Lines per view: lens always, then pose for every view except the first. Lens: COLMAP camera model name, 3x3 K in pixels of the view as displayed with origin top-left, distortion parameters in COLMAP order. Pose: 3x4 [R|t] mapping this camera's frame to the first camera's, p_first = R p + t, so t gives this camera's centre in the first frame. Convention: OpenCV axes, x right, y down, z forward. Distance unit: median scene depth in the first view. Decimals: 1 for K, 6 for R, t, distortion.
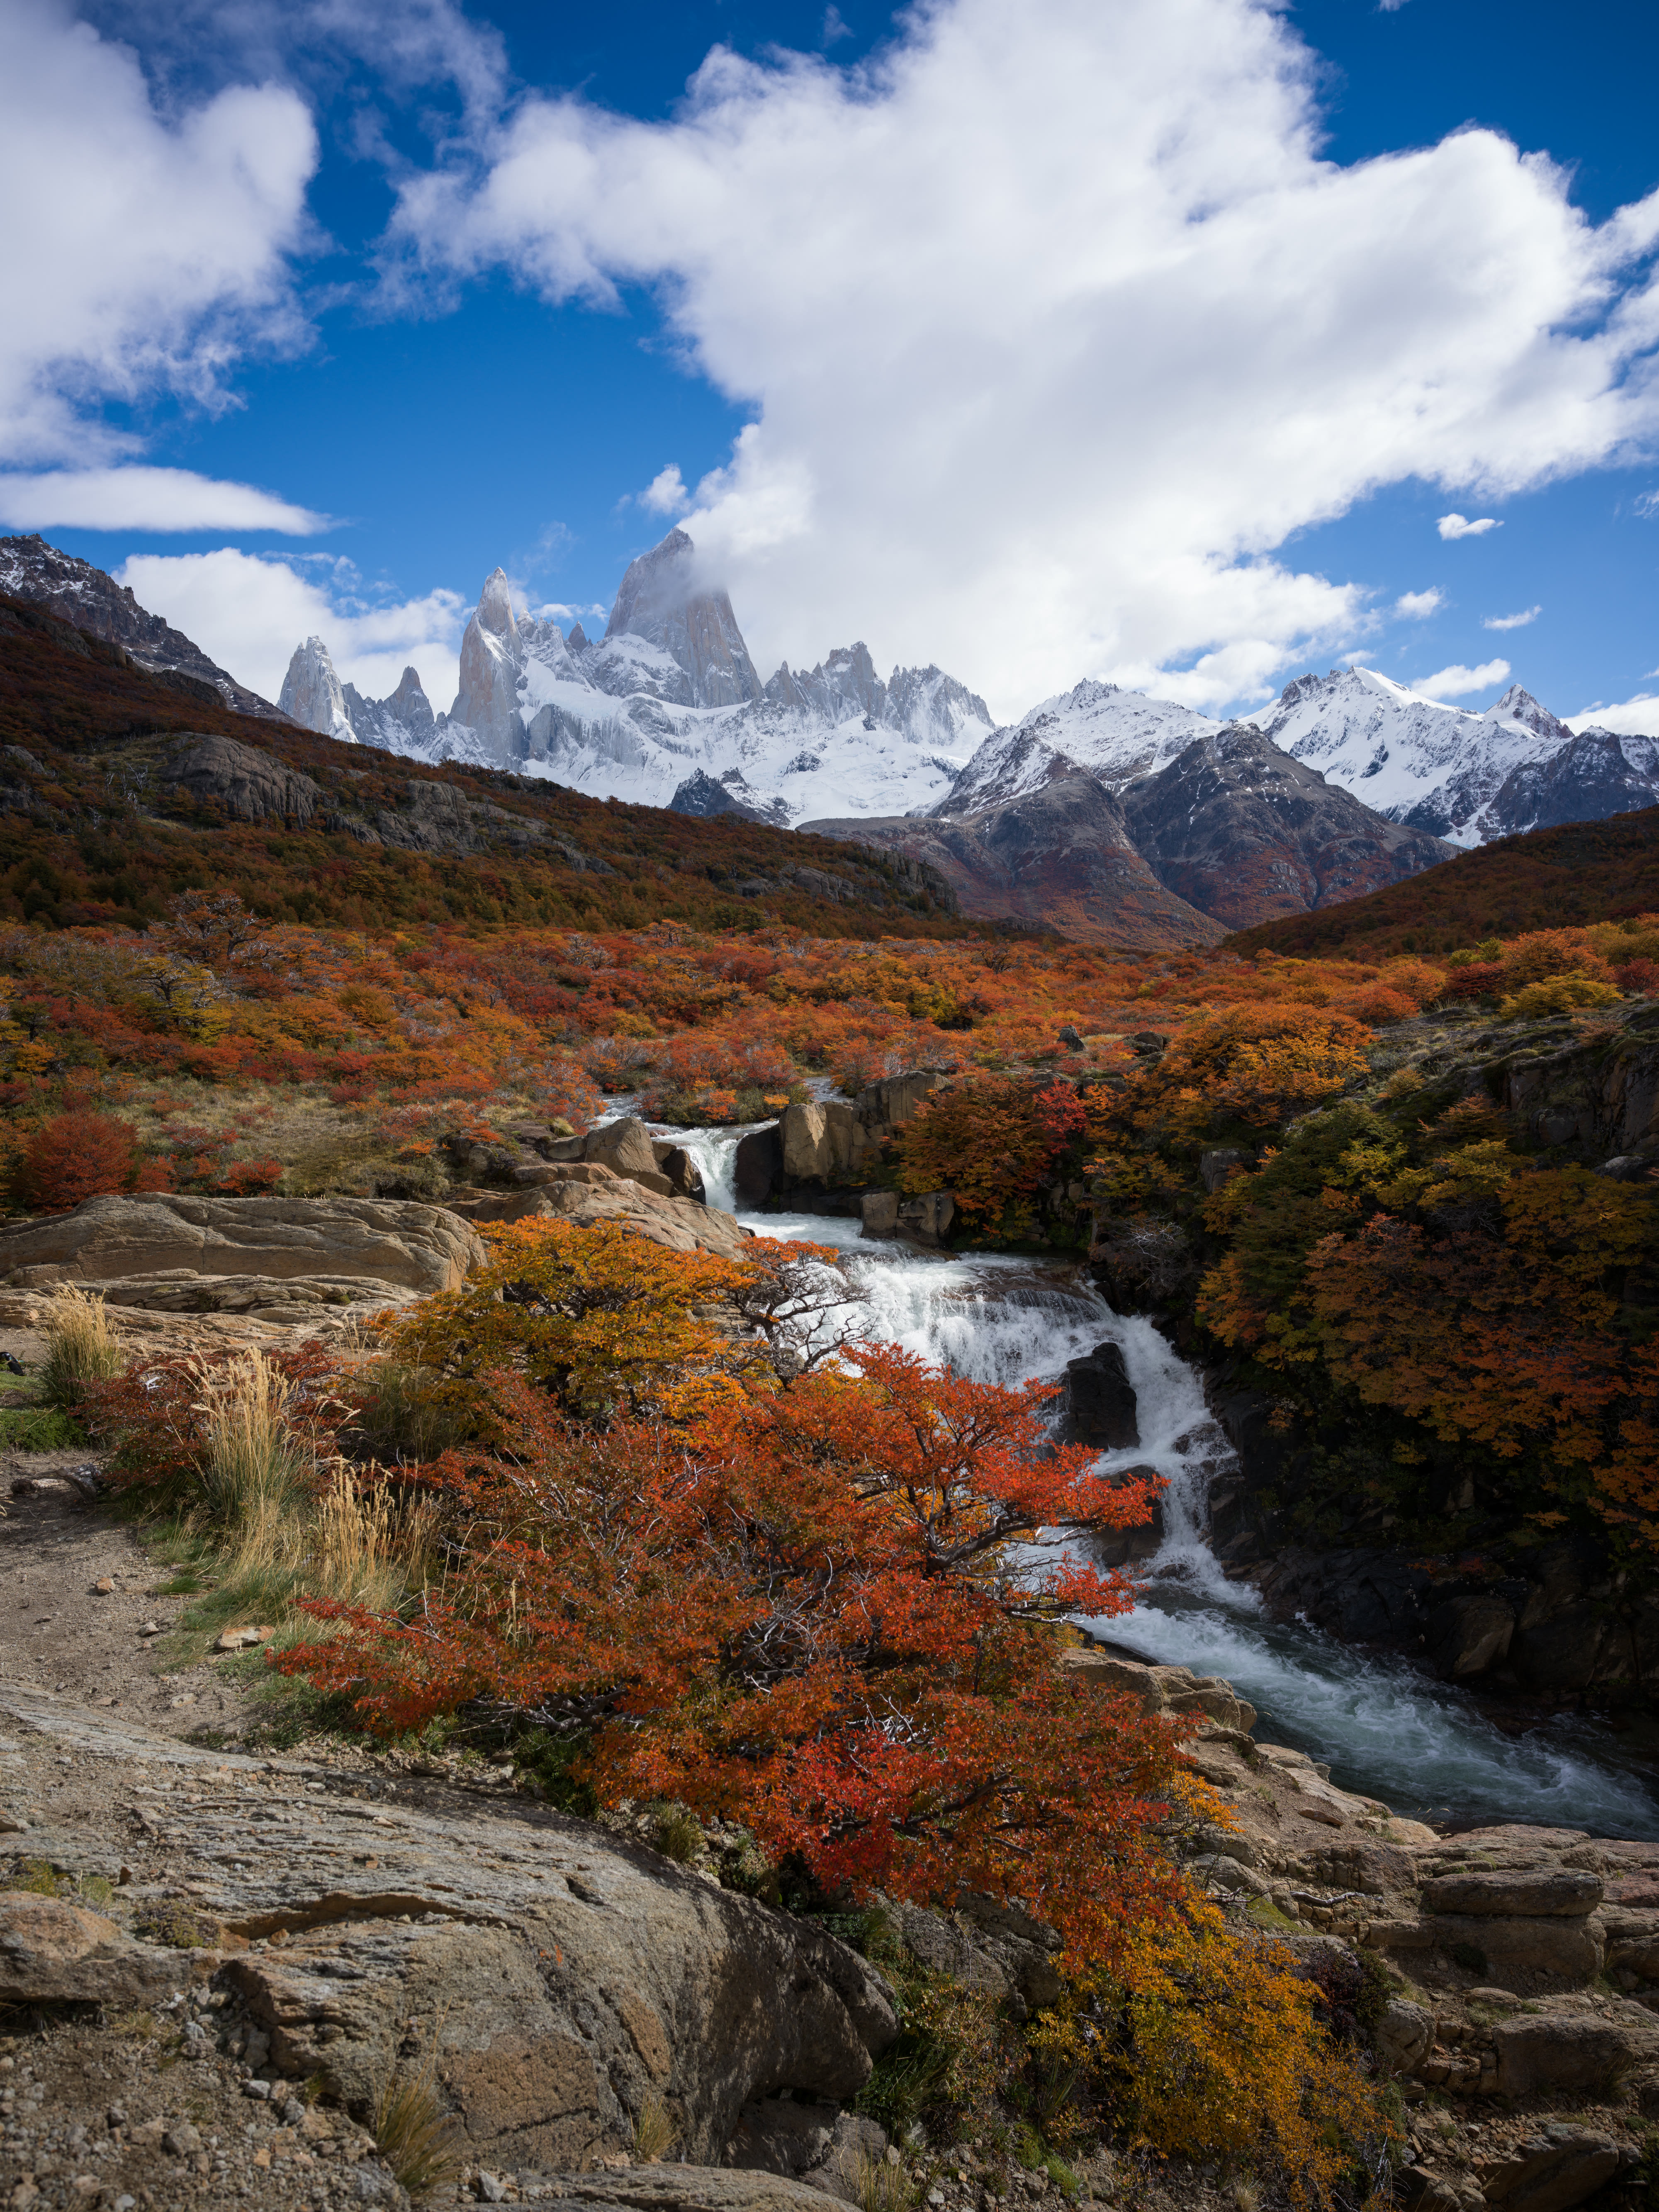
lens RADIAL K [[1428.4, 0, 826.9], [0, 1428.4, 1094.9], [0, 0, 1]] dist [-0.031676, 0.005157]
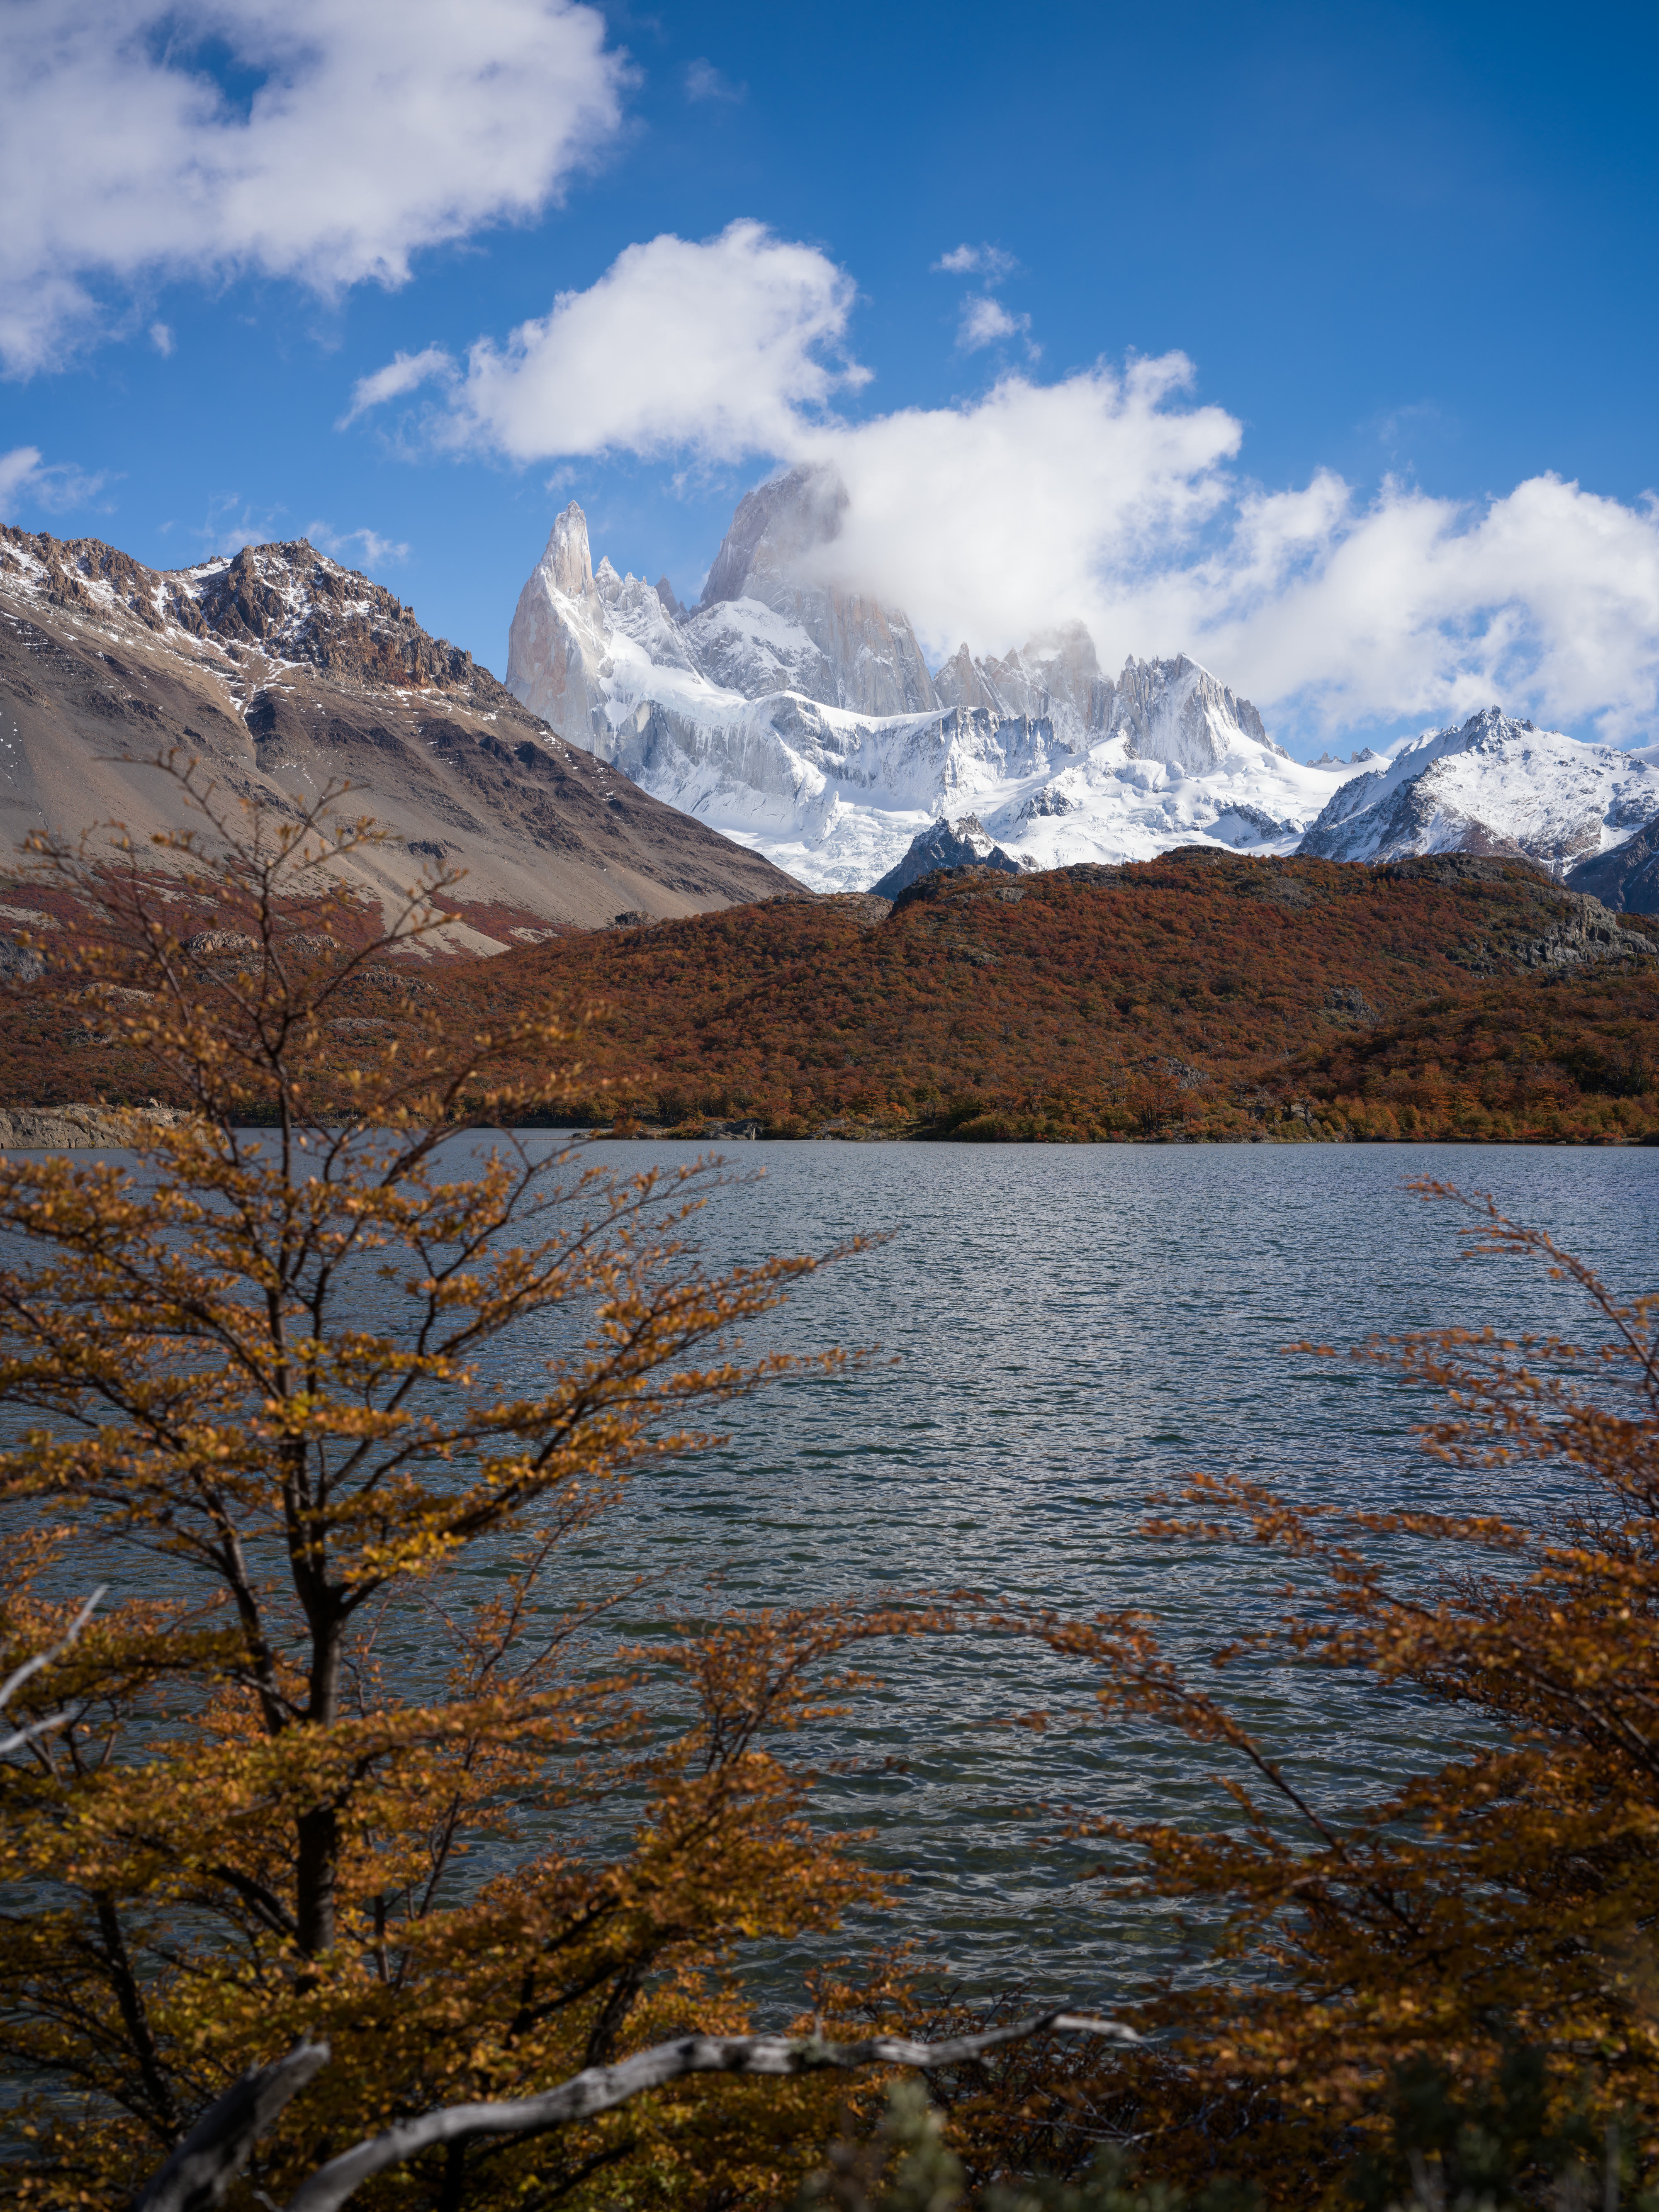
lens RADIAL K [[2284.5, 0, 827.5], [0, 2284.5, 1092.8], [0, 0, 1]] dist [0.084839, -0.142715]
pose [[0.999577, 0.029086, -0.000615, -0.129033], [-0.029046, 0.996561, -0.077607, 0.003534], [-0.001644, 0.077592, 0.996984, -0.139112]]
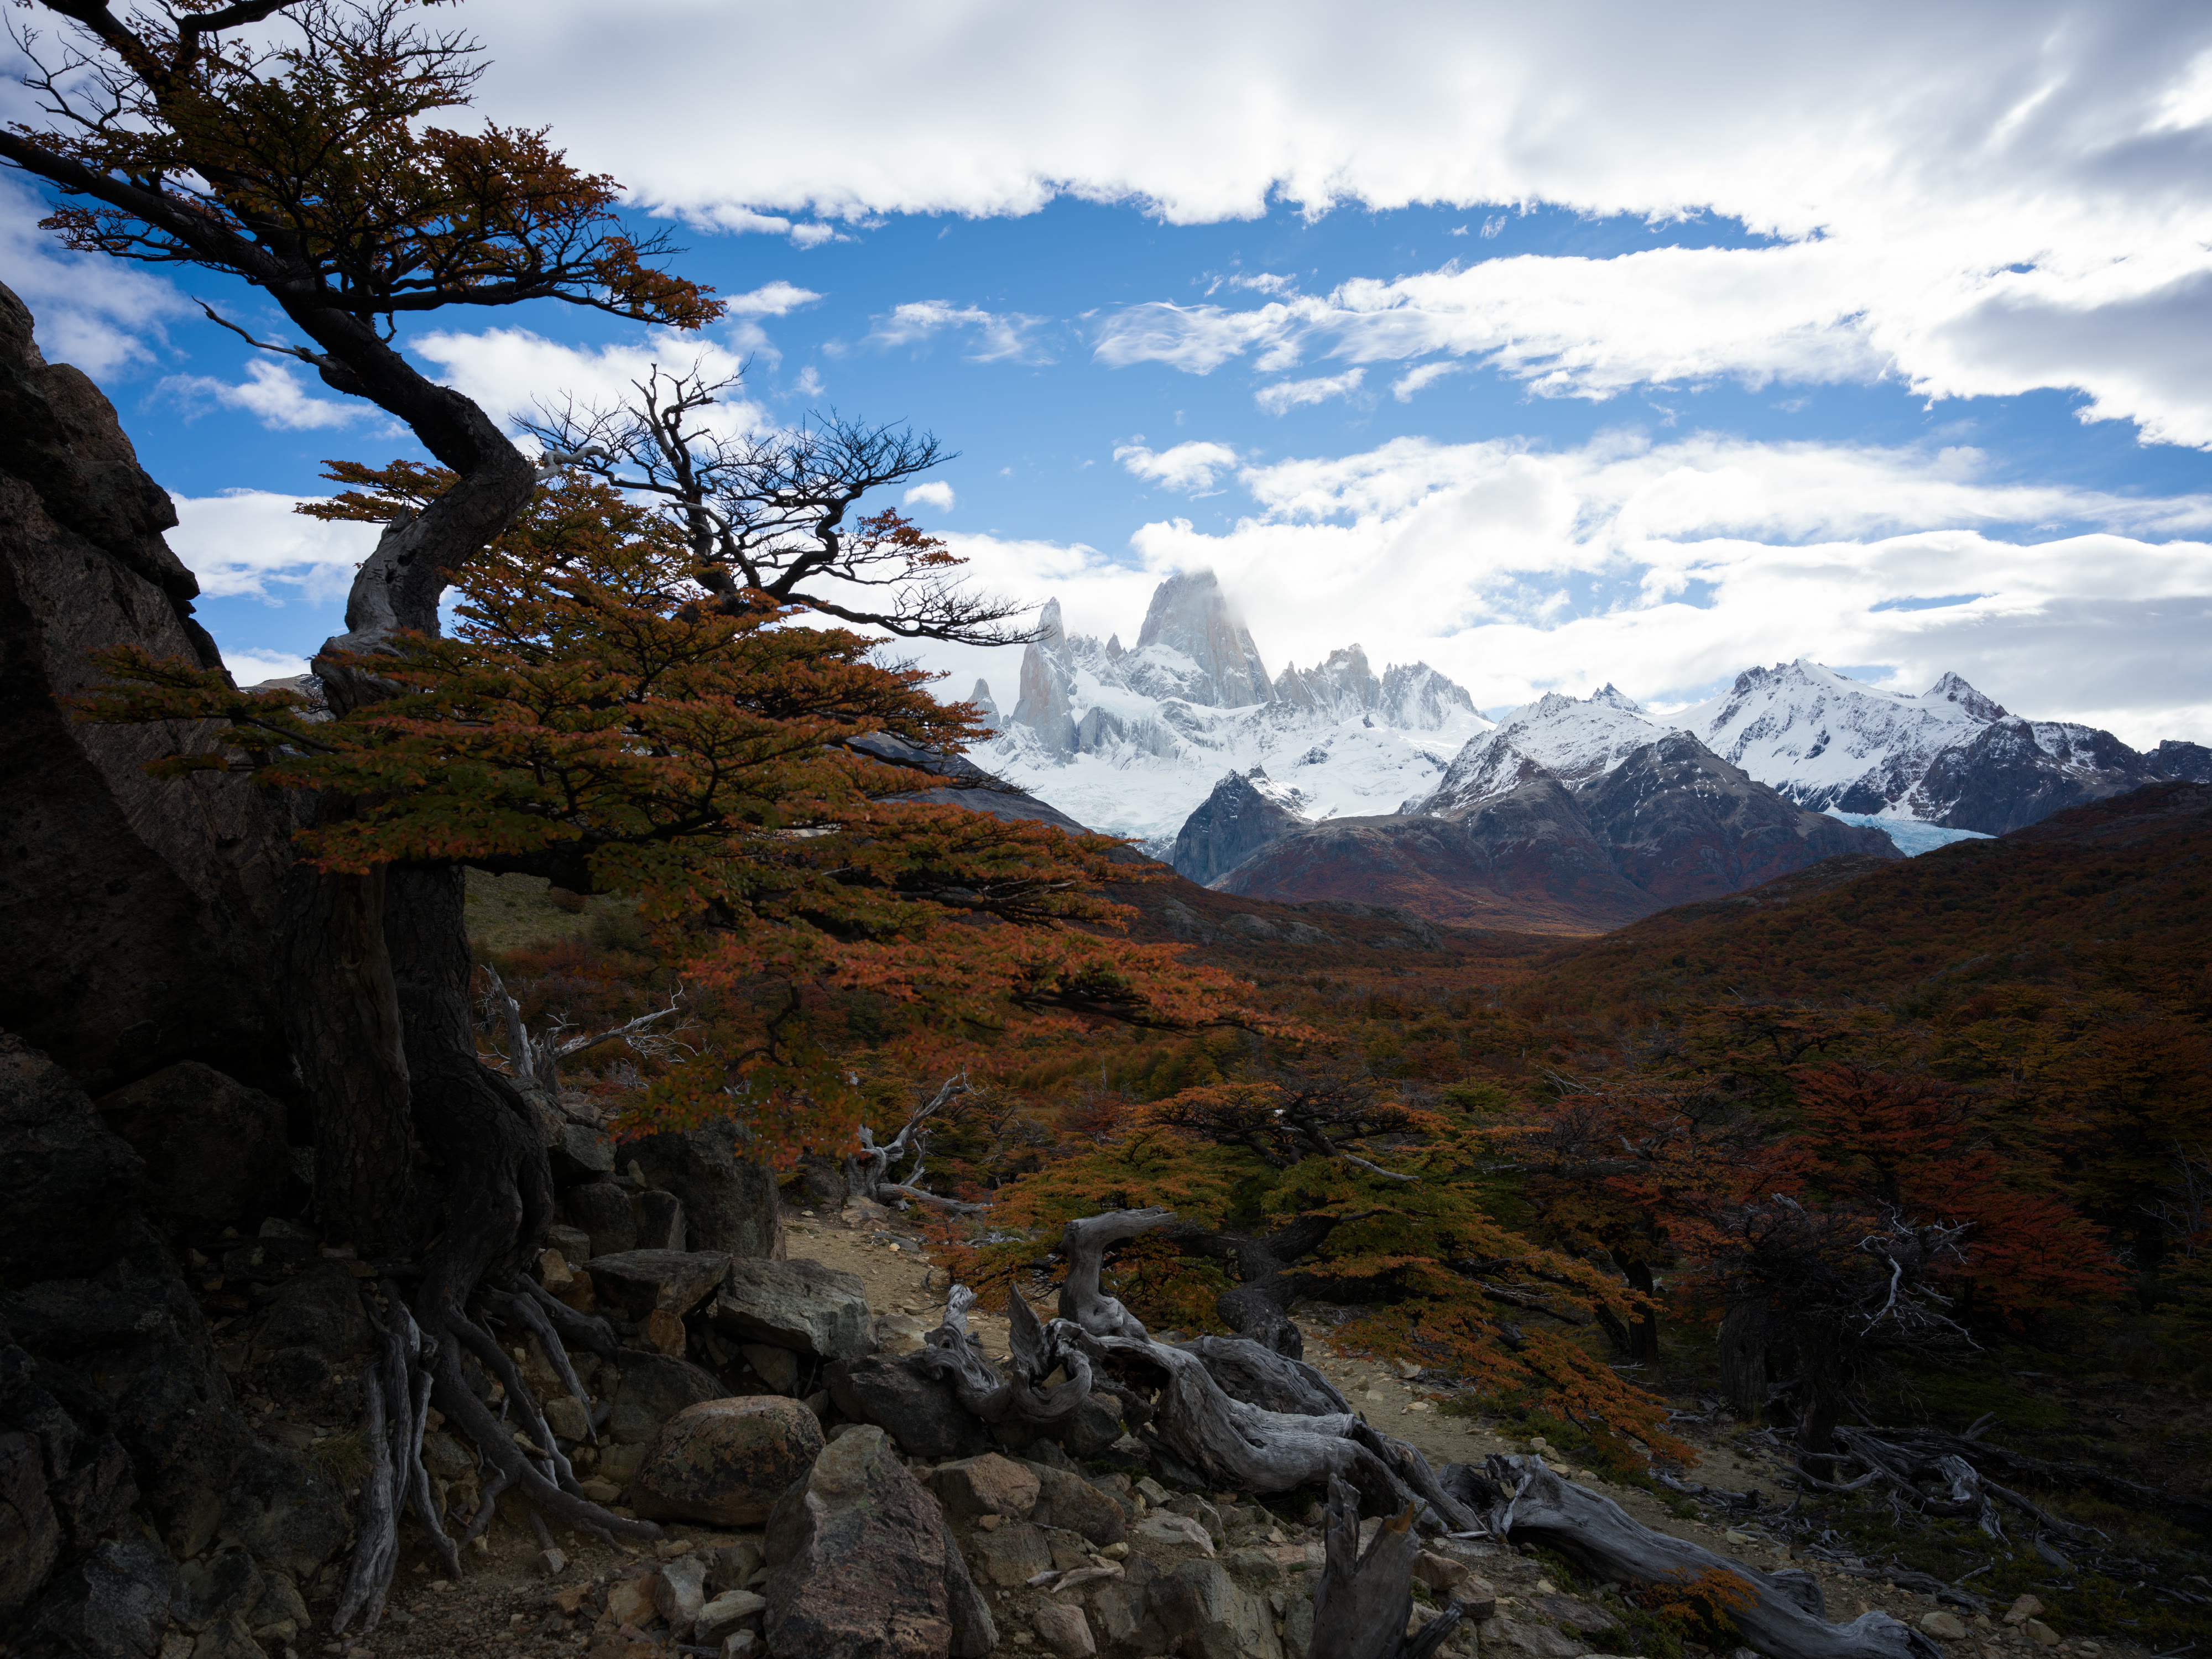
lens RADIAL K [[1424.2, 0, 1096.1], [0, 1424.2, 823.7], [0, 0, 1]] dist [-0.031863, 0.006677]
pose [[0.988114, -0.014491, -0.153039, -0.016010], [-0.009102, 0.988285, -0.152347, 0.007193], [0.153454, 0.151929, 0.976406, -0.201641]]
